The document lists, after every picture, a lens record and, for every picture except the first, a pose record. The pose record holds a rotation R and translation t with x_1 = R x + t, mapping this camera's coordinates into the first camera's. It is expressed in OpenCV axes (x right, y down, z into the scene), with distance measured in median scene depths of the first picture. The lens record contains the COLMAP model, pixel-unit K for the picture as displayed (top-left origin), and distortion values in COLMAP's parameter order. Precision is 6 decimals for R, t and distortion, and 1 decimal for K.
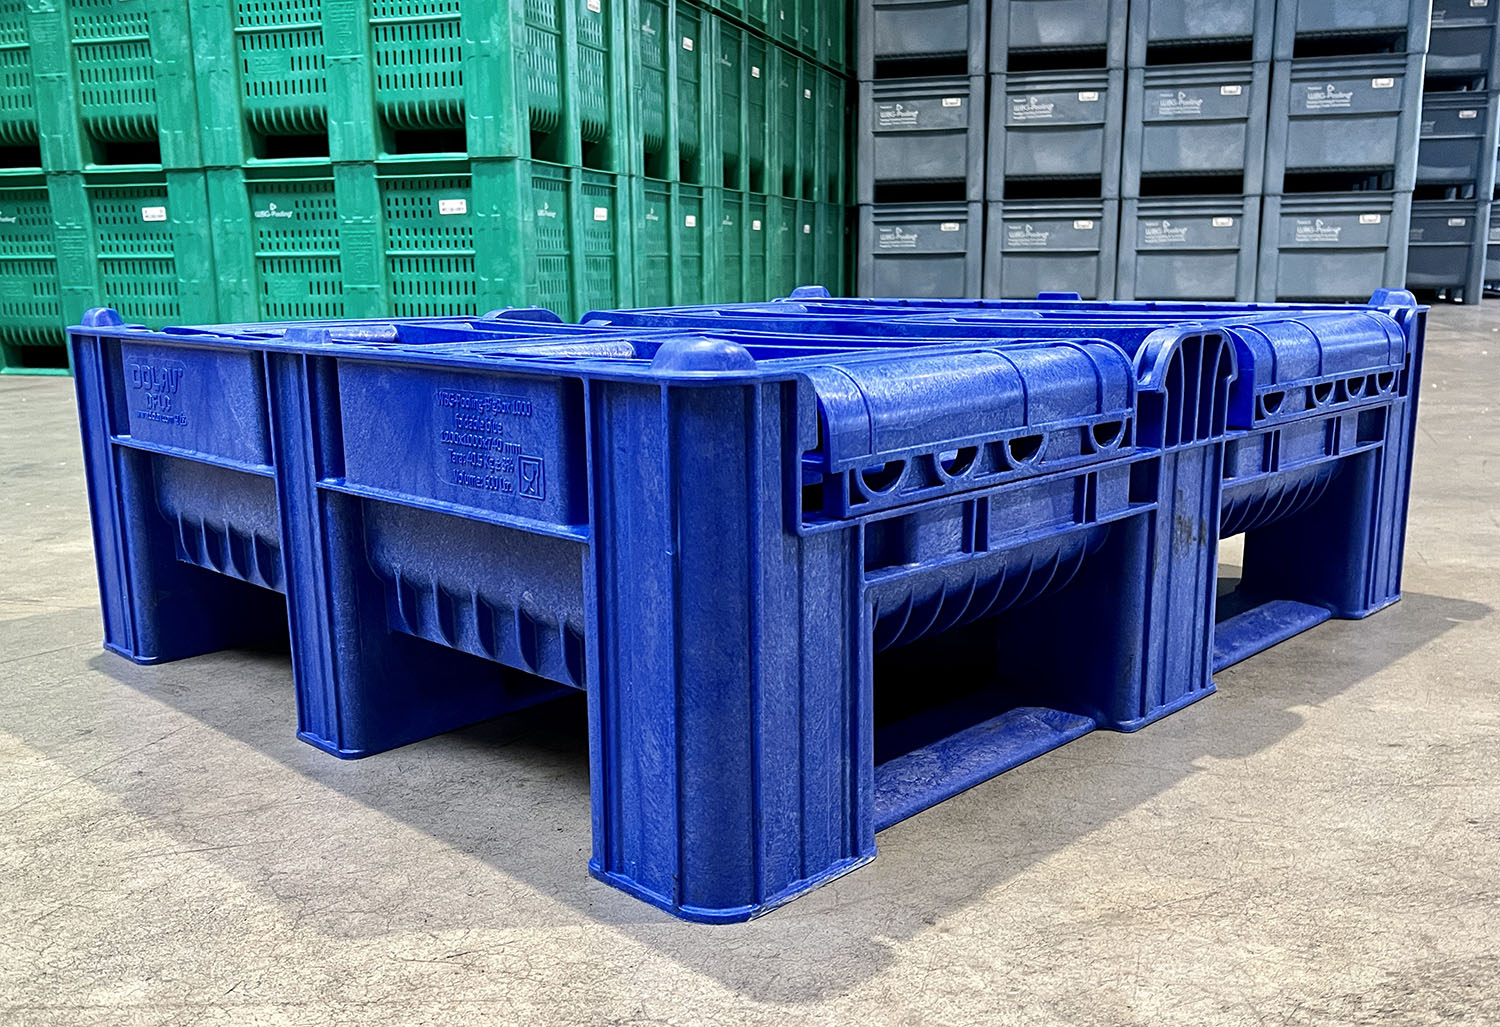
lens RADIAL K [[1403.5, 0, 765.7], [0, 1403.5, 559.3], [0, 0, 1]] dist [0.080368, -0.180699]
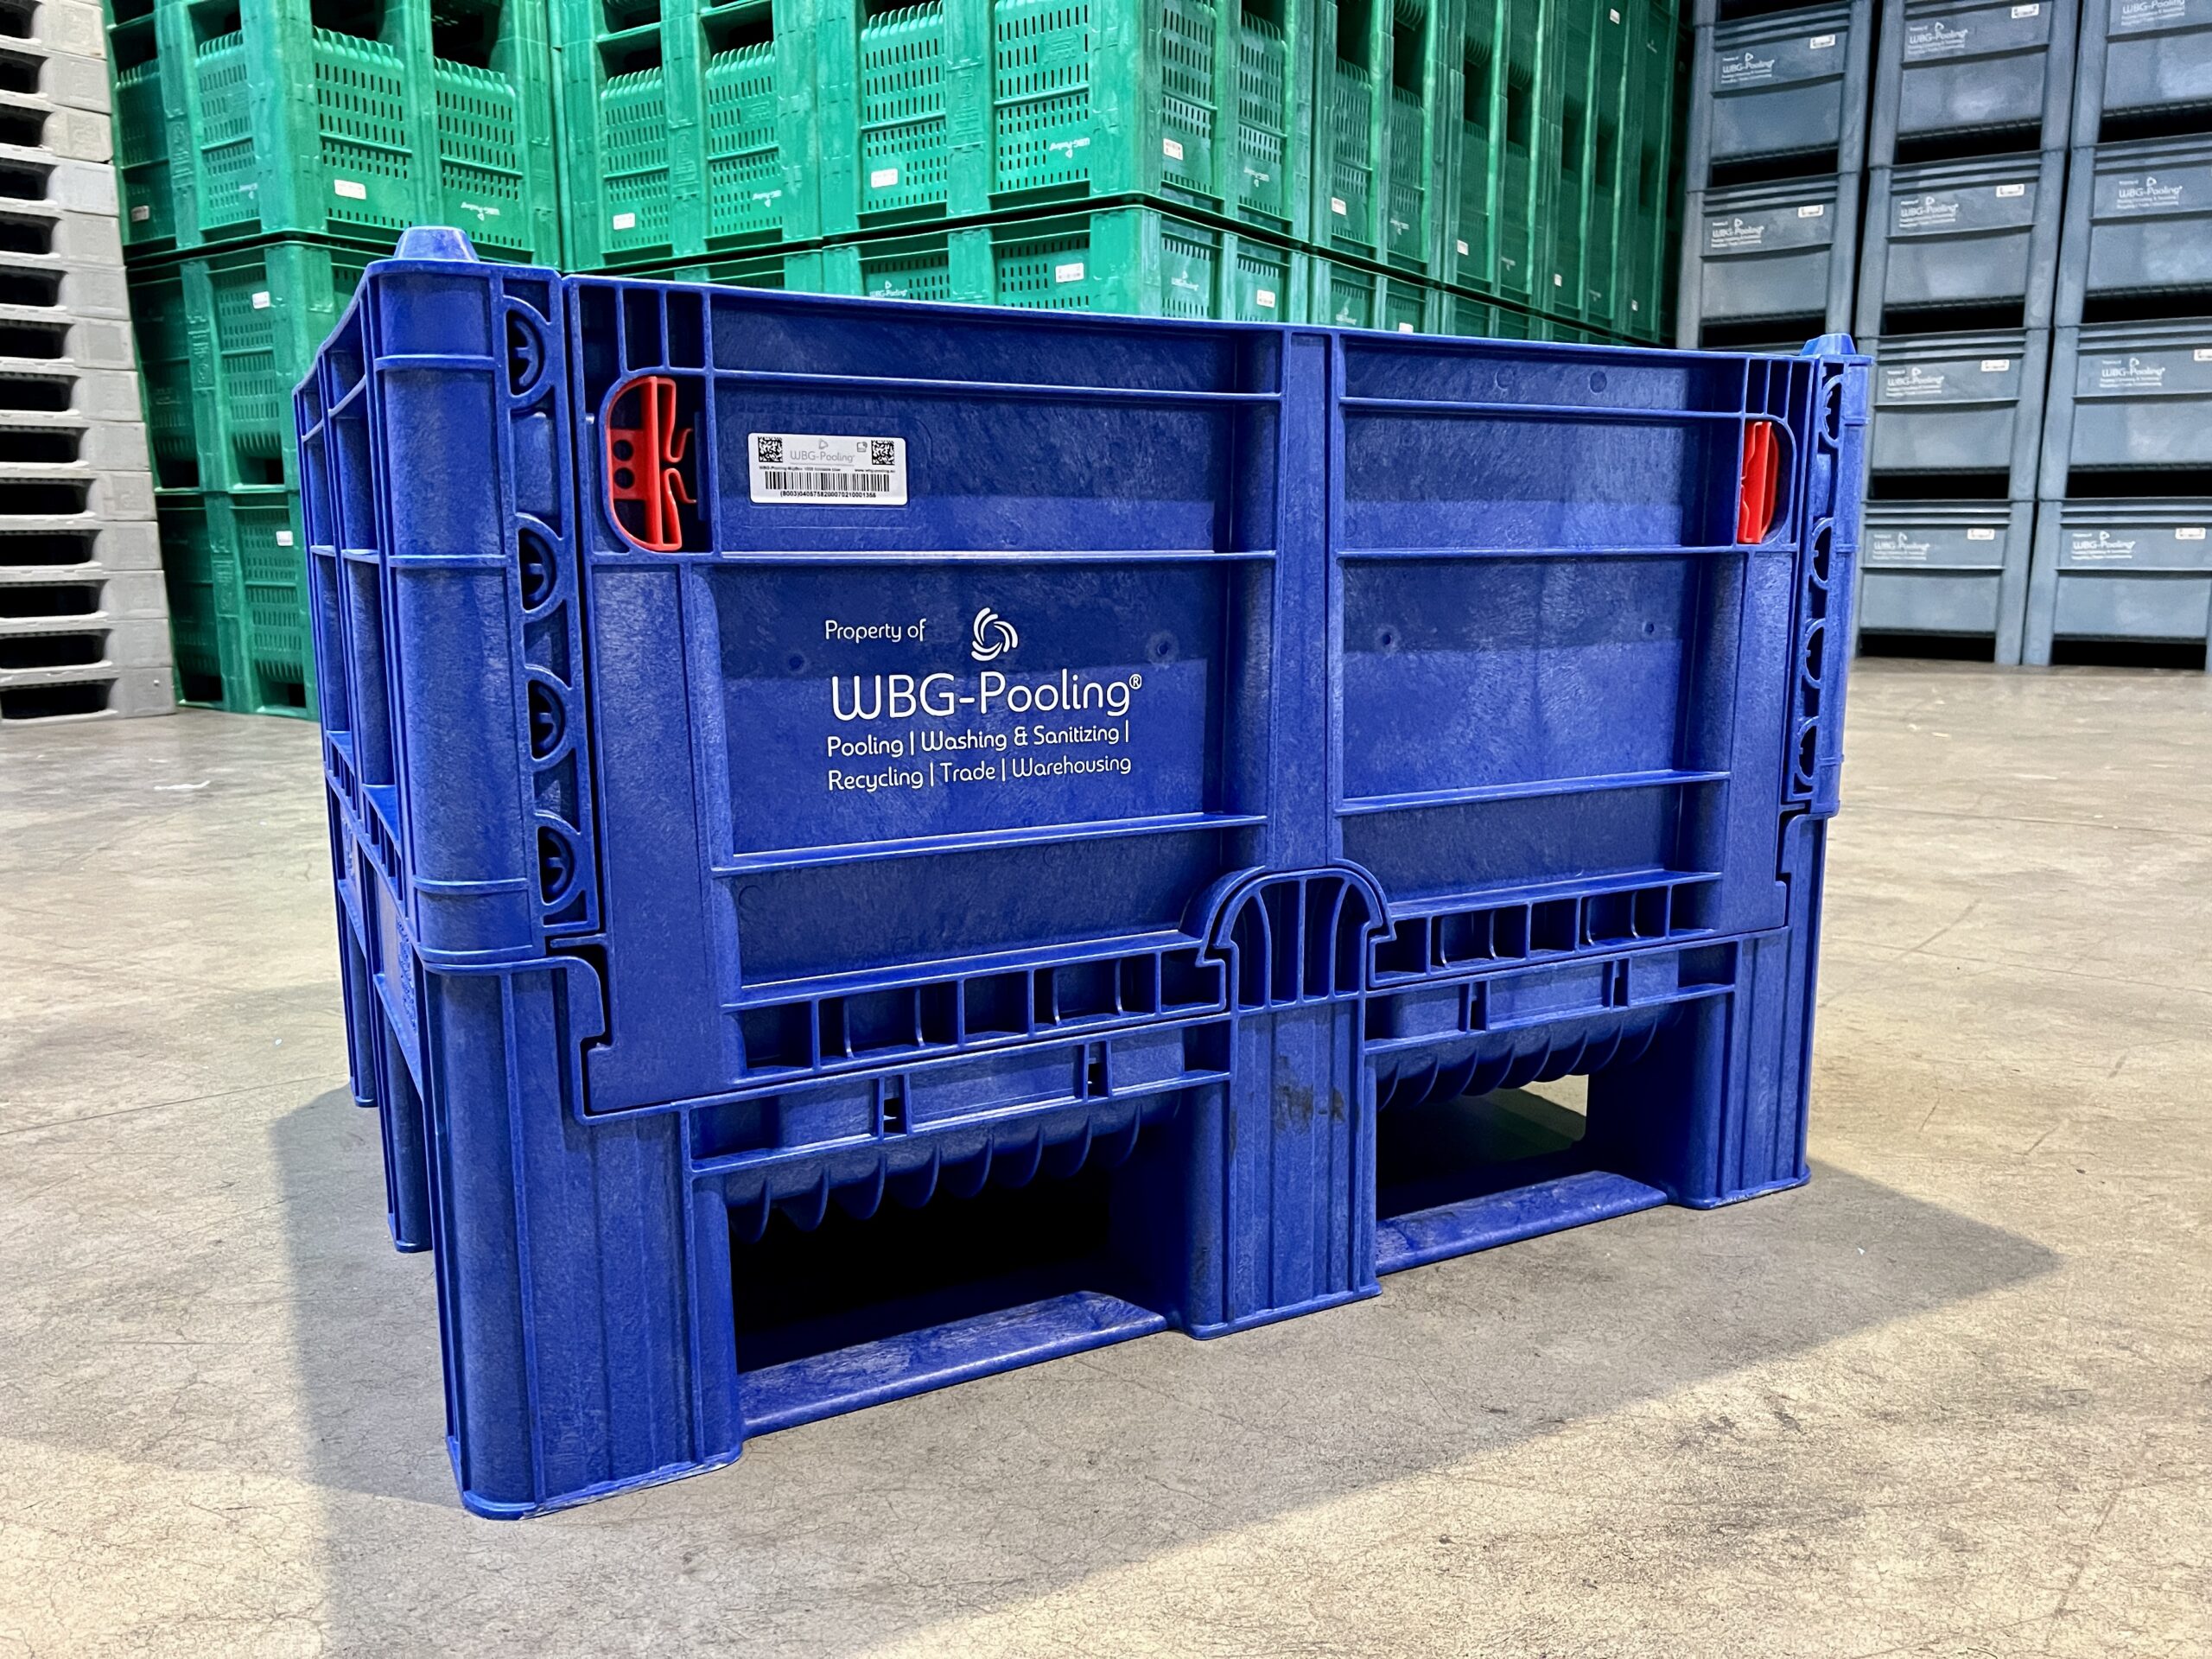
lens RADIAL K [[1721.1, 0, 1106.0], [0, 1721.1, 829.5], [0, 0, 1]] dist [0.037085, -0.040775]
pose [[0.950654, 0.060882, -0.304221, 0.473123], [-0.072975, 0.996926, -0.028529, -0.140226], [0.301548, 0.049322, 0.952174, -0.015779]]
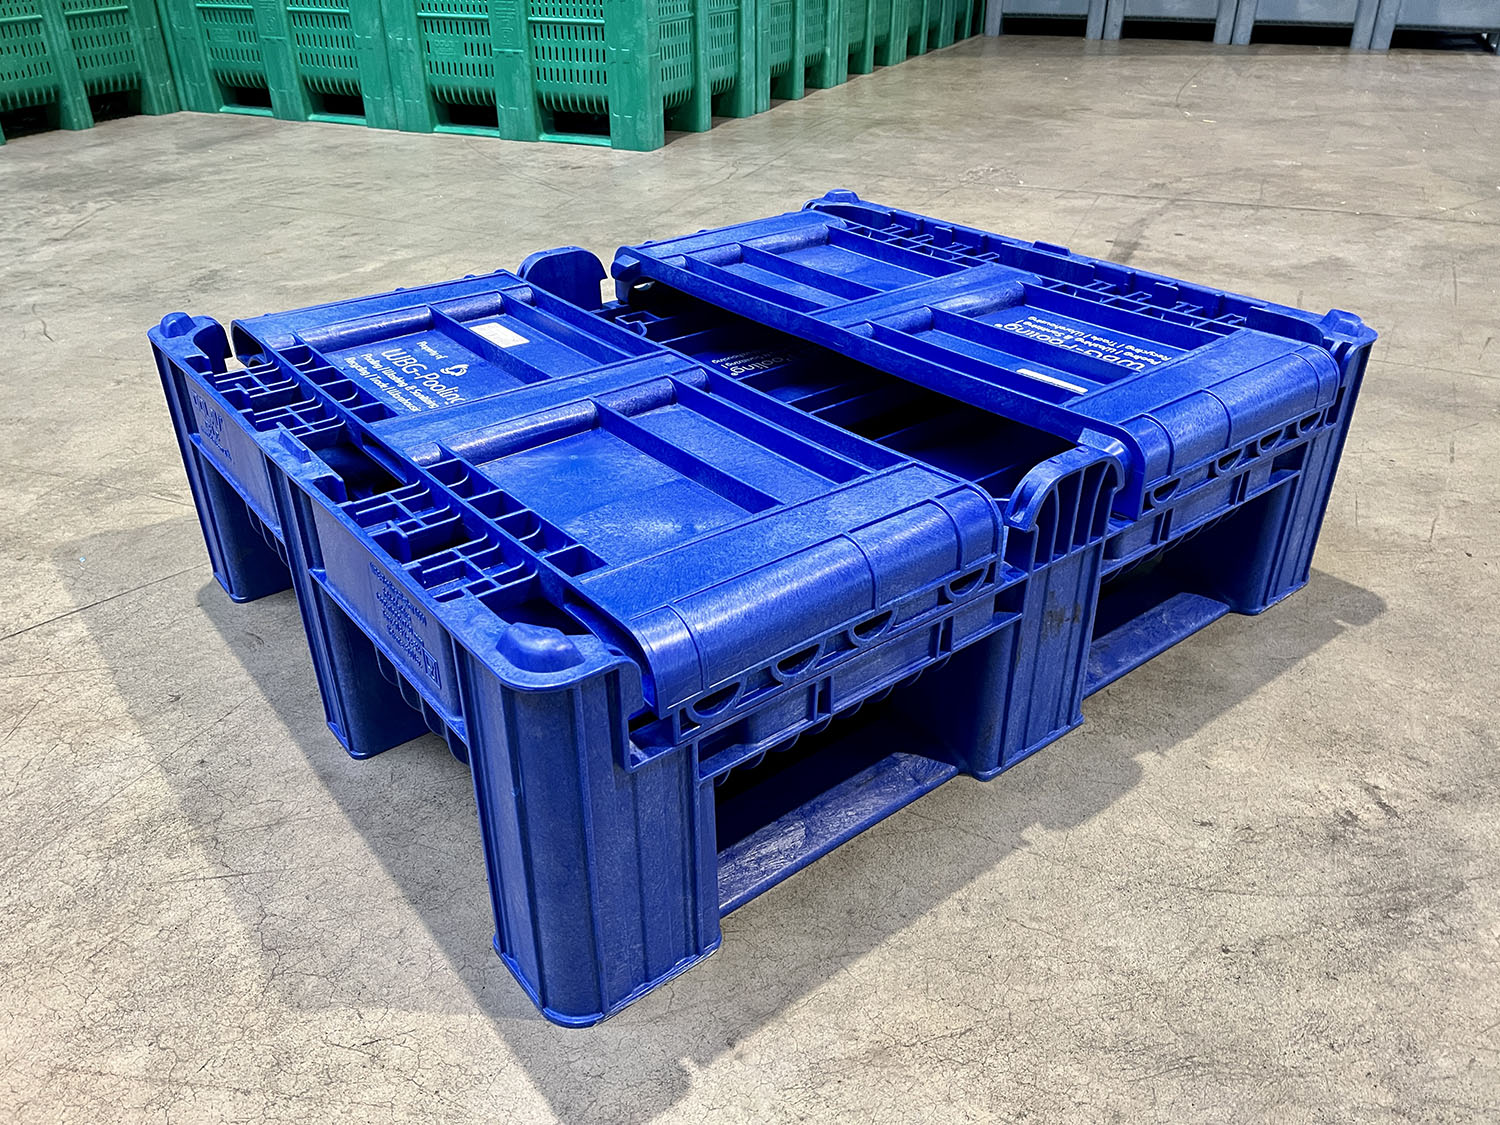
lens RADIAL K [[1167.1, 0, 750.0], [0, 1167.1, 562.5], [0, 0, 1]] dist [0.037085, -0.040775]
pose [[0.990463, 0.074649, -0.115801, 0.152477], [-0.036725, 0.953136, 0.300305, -0.327718], [0.132792, -0.293188, 0.946788, 0.081458]]
